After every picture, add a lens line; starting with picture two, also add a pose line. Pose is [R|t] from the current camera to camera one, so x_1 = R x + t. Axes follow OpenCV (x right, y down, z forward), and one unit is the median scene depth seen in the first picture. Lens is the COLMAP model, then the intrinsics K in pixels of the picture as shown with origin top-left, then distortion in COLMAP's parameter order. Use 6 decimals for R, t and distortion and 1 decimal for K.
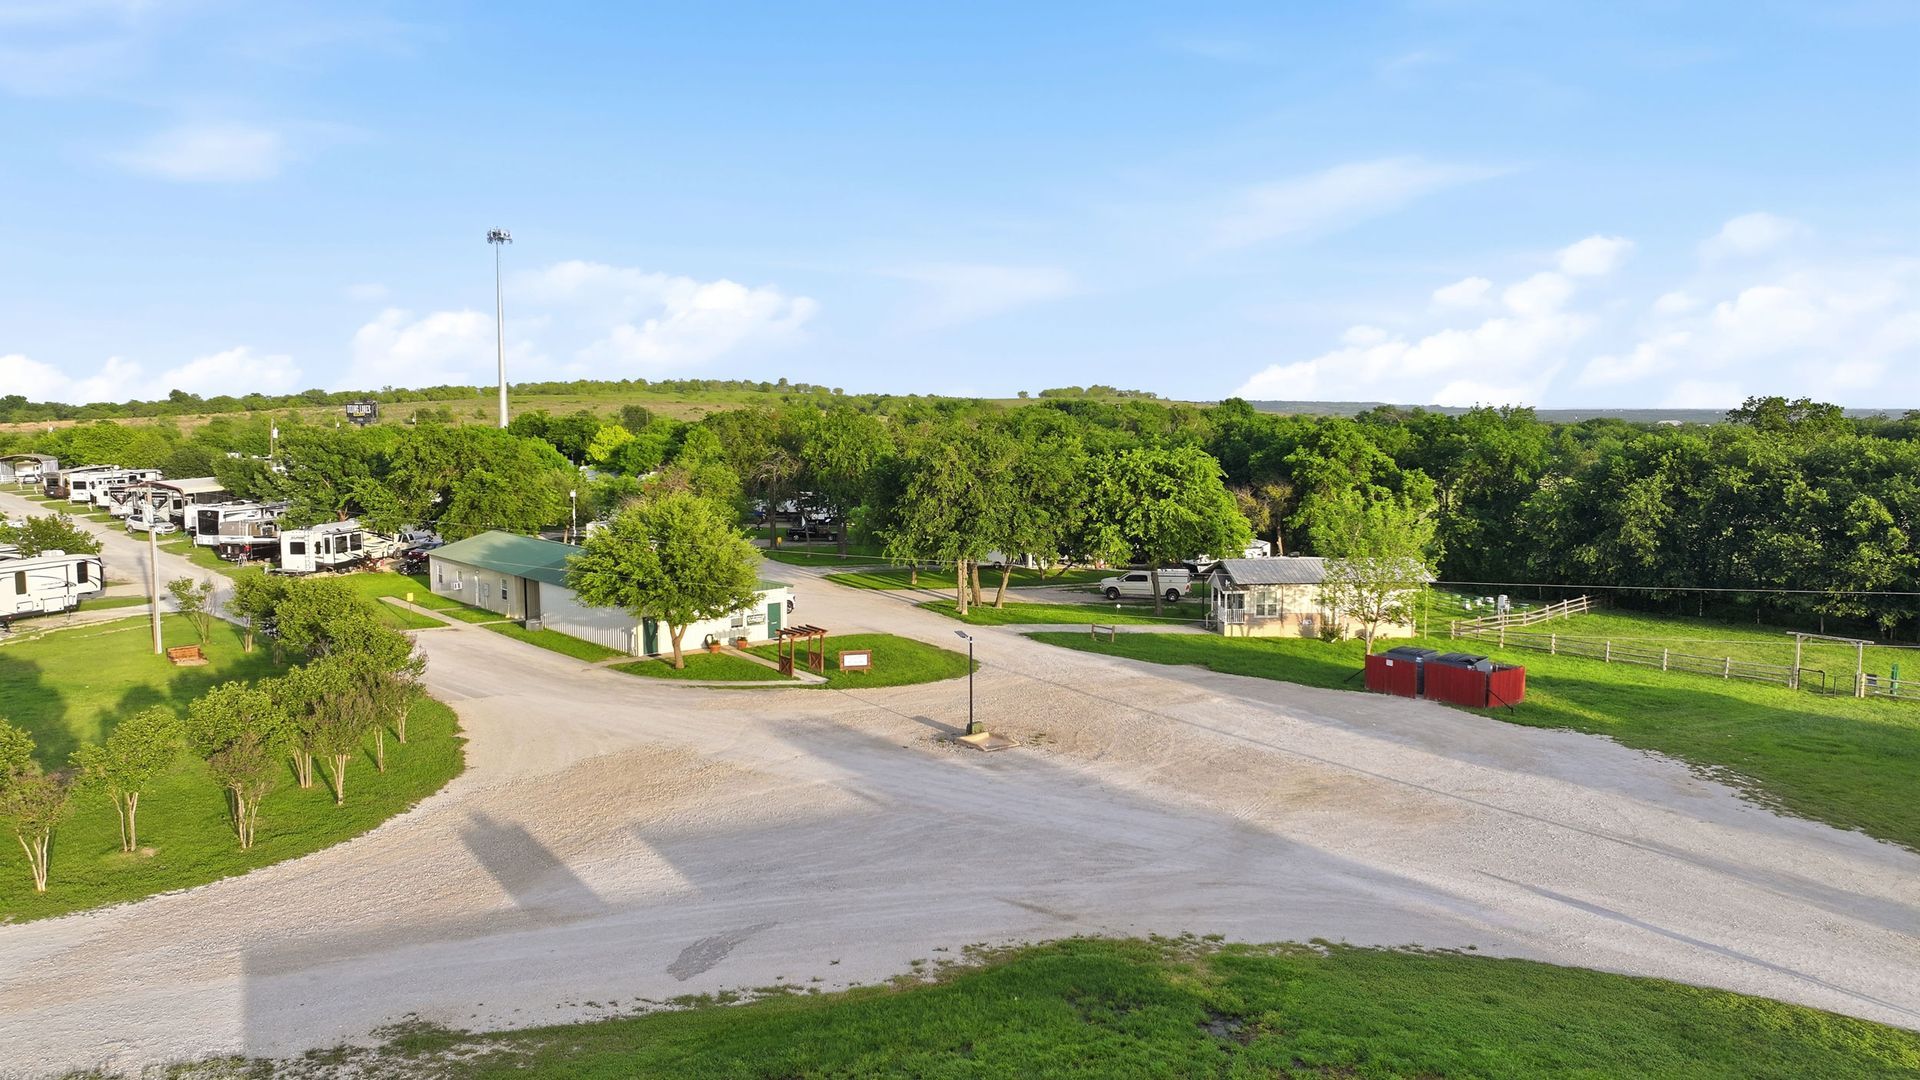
lens RADIAL K [[1368.6, 0, 960.0], [0, 1368.6, 540.0], [0, 0, 1]] dist [0.005854, 0.005745]
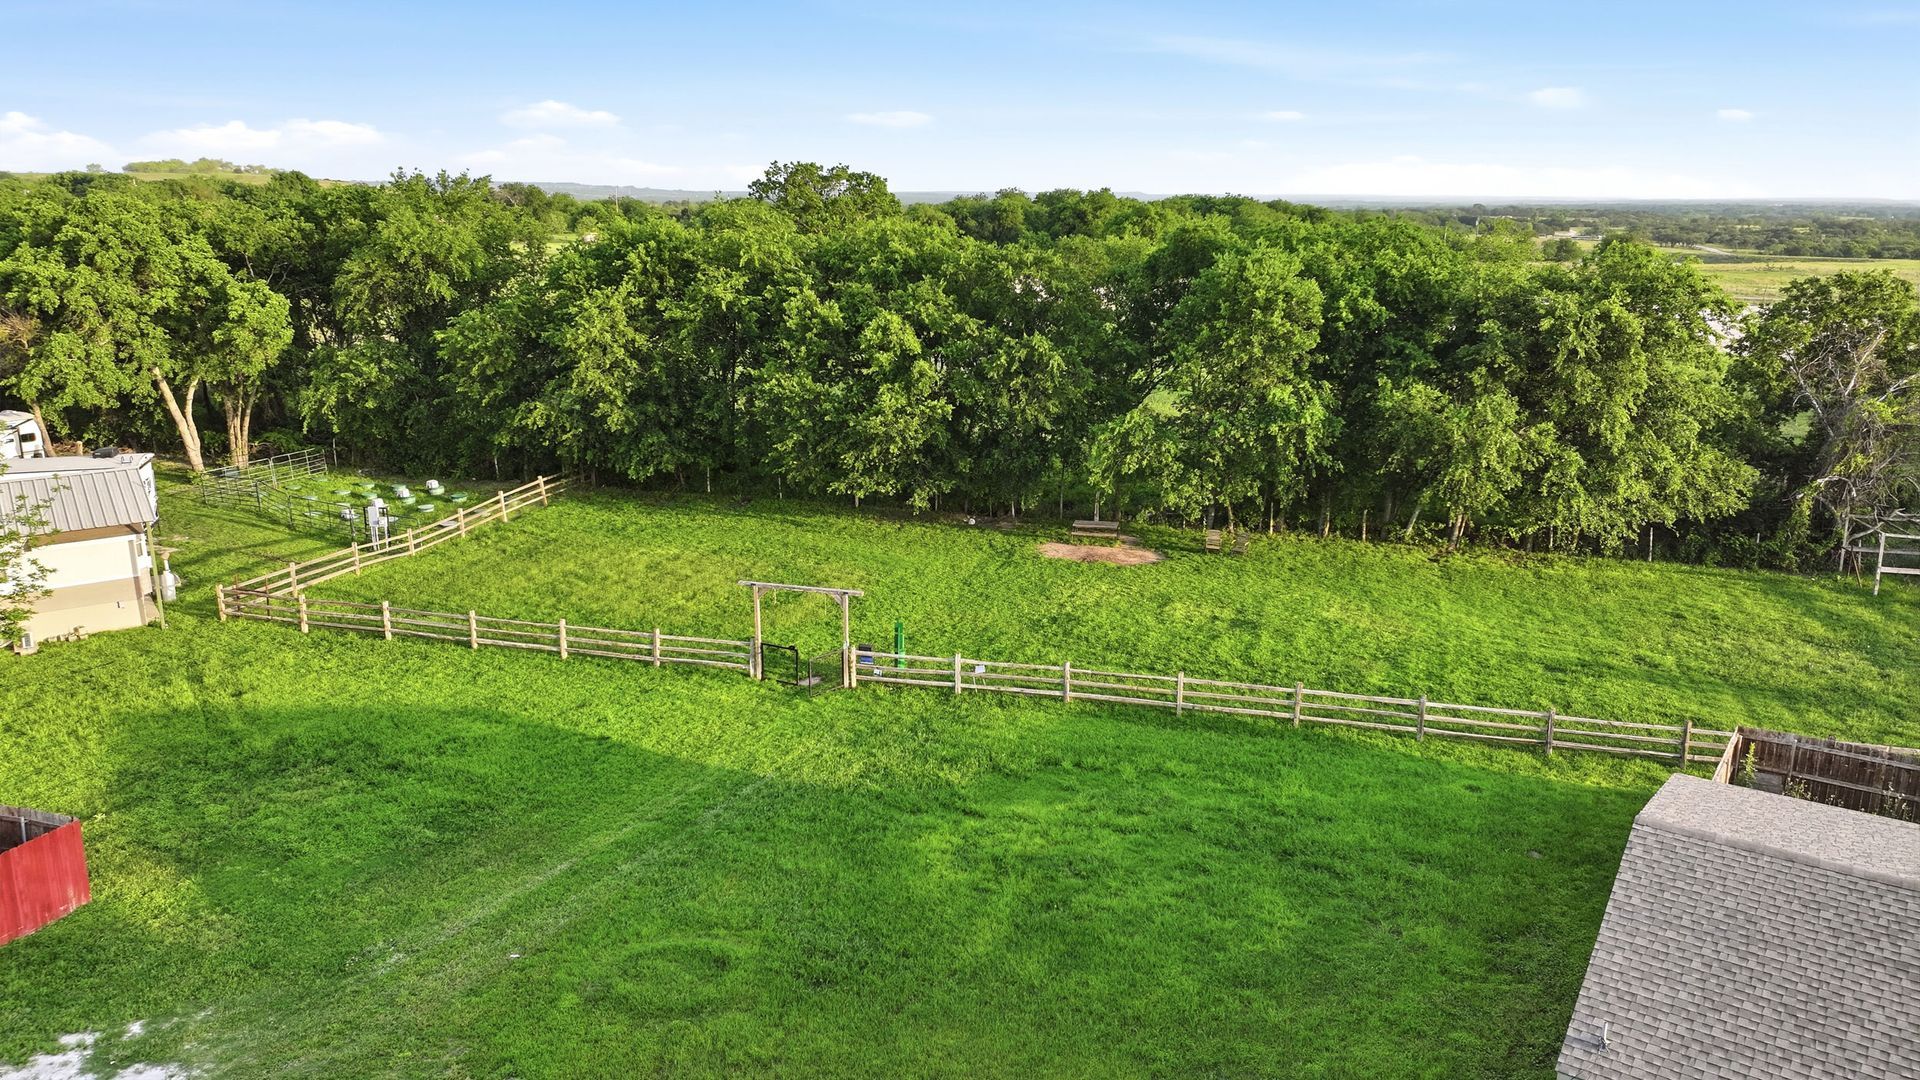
lens RADIAL K [[1368.6, 0, 960.0], [0, 1368.6, 540.0], [0, 0, 1]] dist [0.005854, 0.005745]
pose [[0.848558, -0.130312, 0.512804, 0.303258], [0.049527, 0.984504, 0.168225, -0.029592], [-0.526779, -0.117351, 0.841863, 0.371898]]
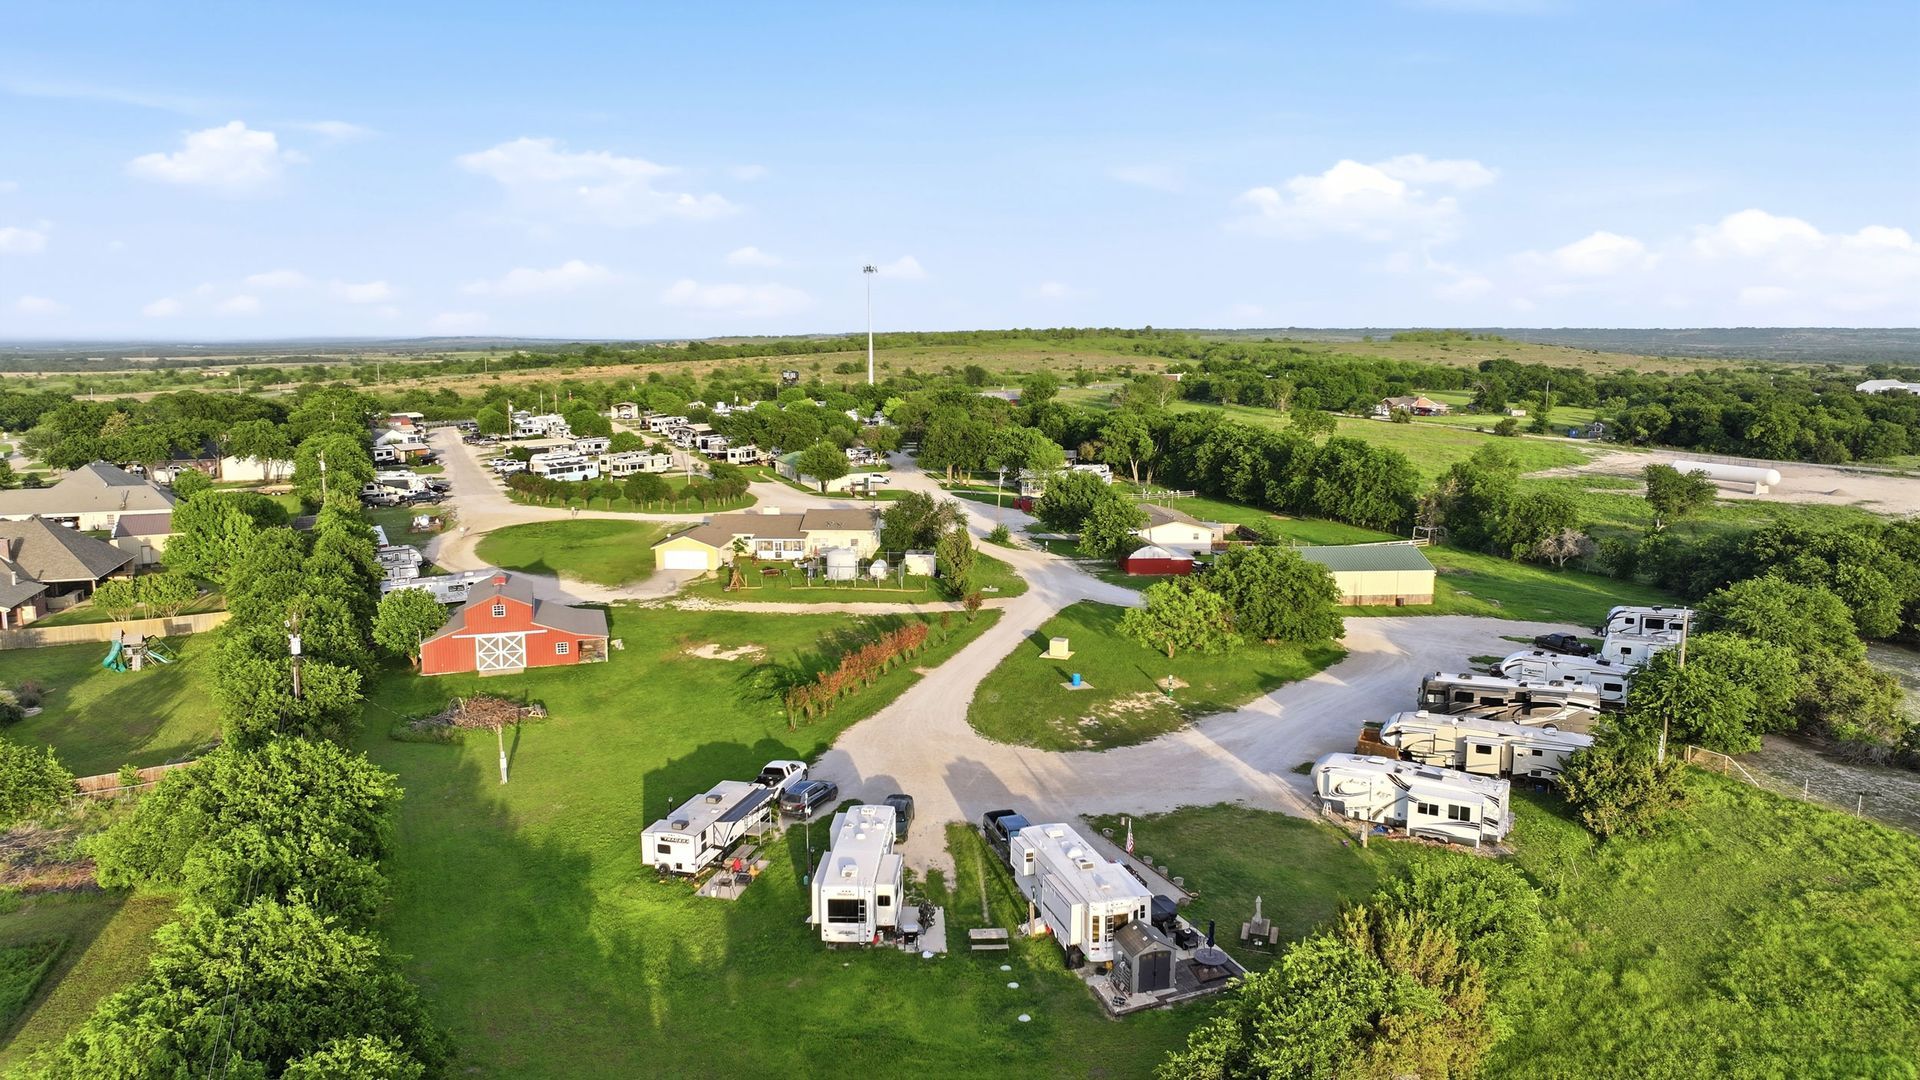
lens RADIAL K [[1368.6, 0, 960.0], [0, 1368.6, 540.0], [0, 0, 1]] dist [0.005854, 0.005745]
pose [[0.947016, 0.048356, -0.317527, 0.912547], [-0.030413, 0.997660, 0.061228, -0.007032], [0.319744, -0.048327, 0.946271, -1.606510]]
